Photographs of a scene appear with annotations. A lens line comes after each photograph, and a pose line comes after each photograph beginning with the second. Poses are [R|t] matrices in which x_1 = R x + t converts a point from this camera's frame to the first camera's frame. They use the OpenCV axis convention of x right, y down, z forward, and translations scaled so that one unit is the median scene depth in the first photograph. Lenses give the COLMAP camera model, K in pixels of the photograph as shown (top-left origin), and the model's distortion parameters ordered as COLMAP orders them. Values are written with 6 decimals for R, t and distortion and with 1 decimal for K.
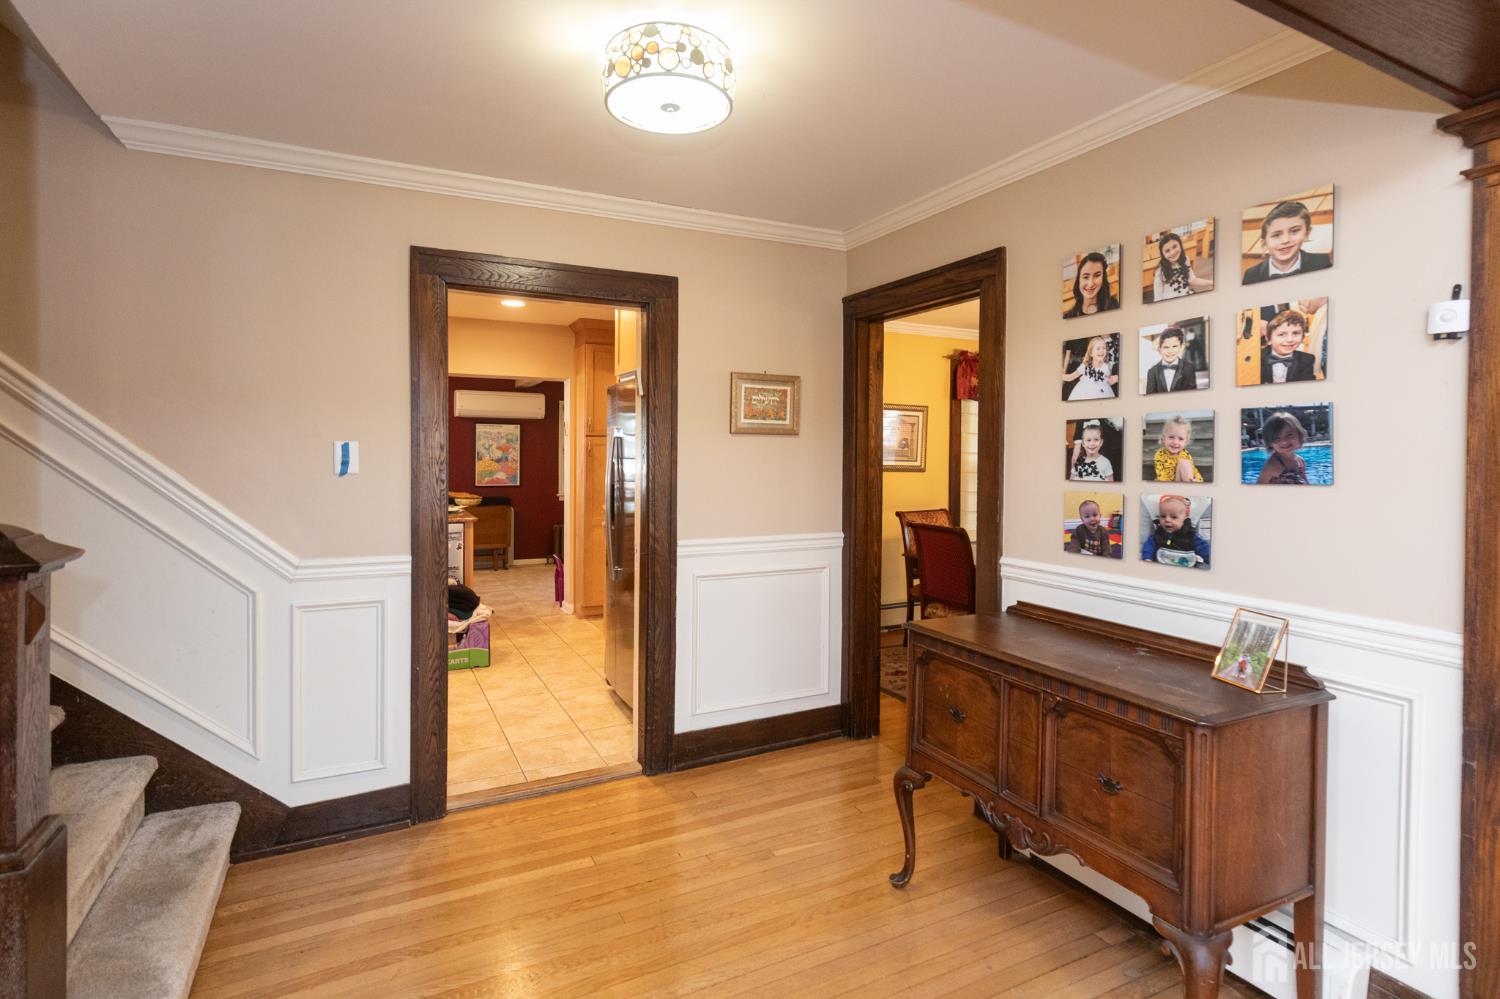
lens RADIAL K [[700.6, 0, 755.2], [0, 700.6, 472.2], [0, 0, 1]] dist [0.005494, -0.001300]
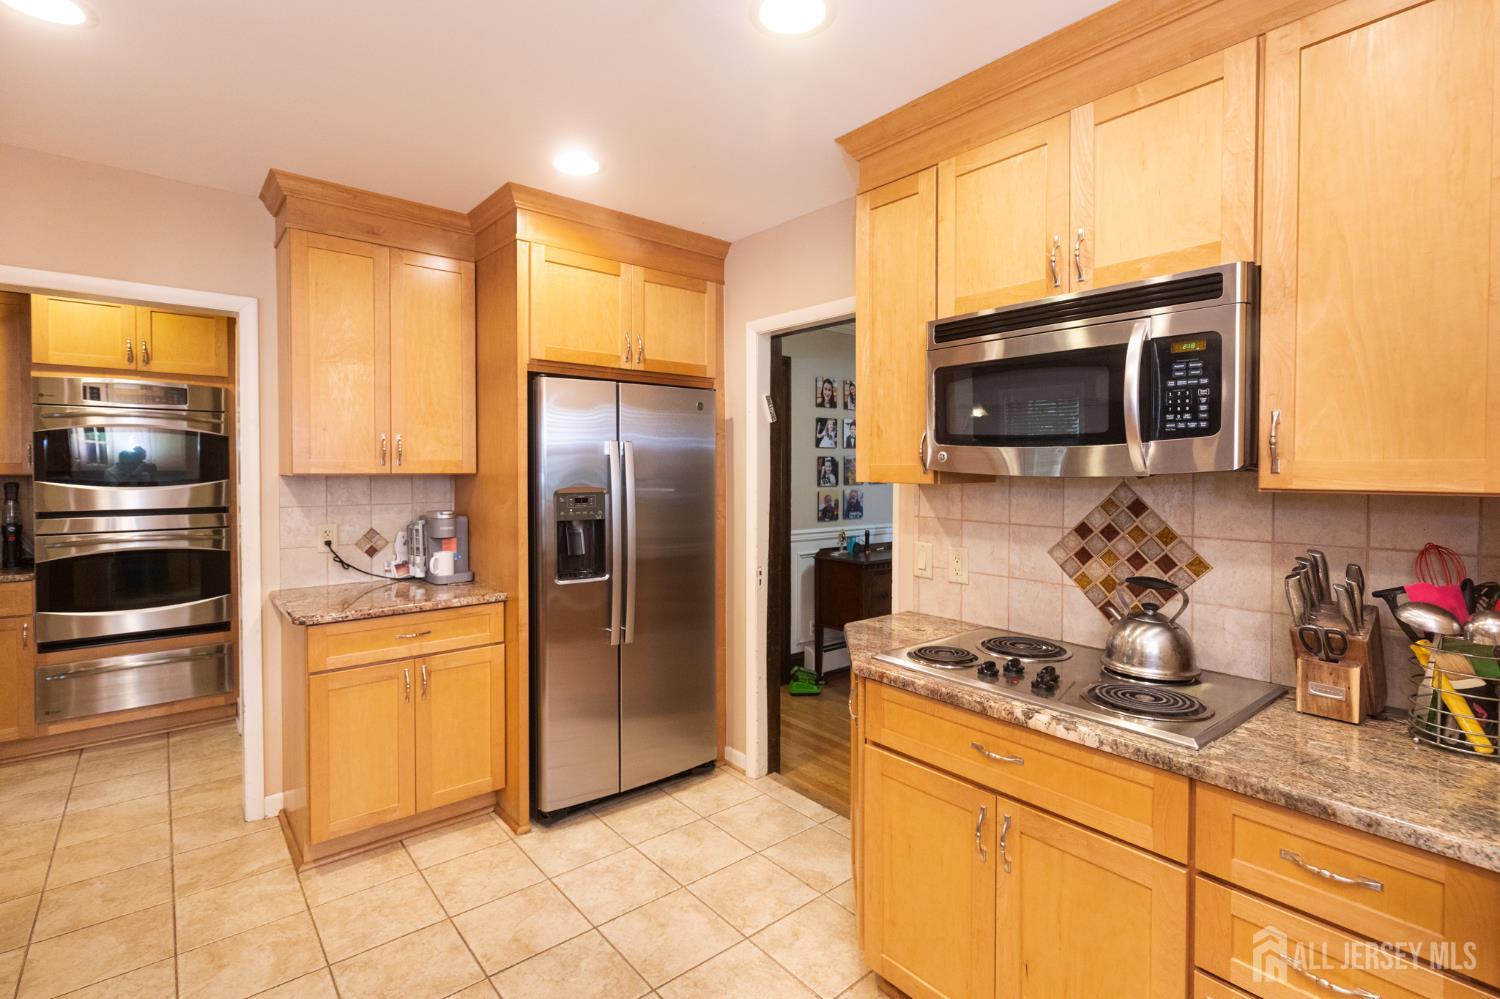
lens RADIAL K [[700.6, 0, 785.0], [0, 700.6, 482.5], [0, 0, 1]] dist [0.005494, -0.001300]
pose [[-0.229996, -0.028106, 0.972786, -1.569162], [0.011095, 0.999442, 0.031499, -0.066786], [-0.973128, 0.018038, -0.229556, 1.621572]]
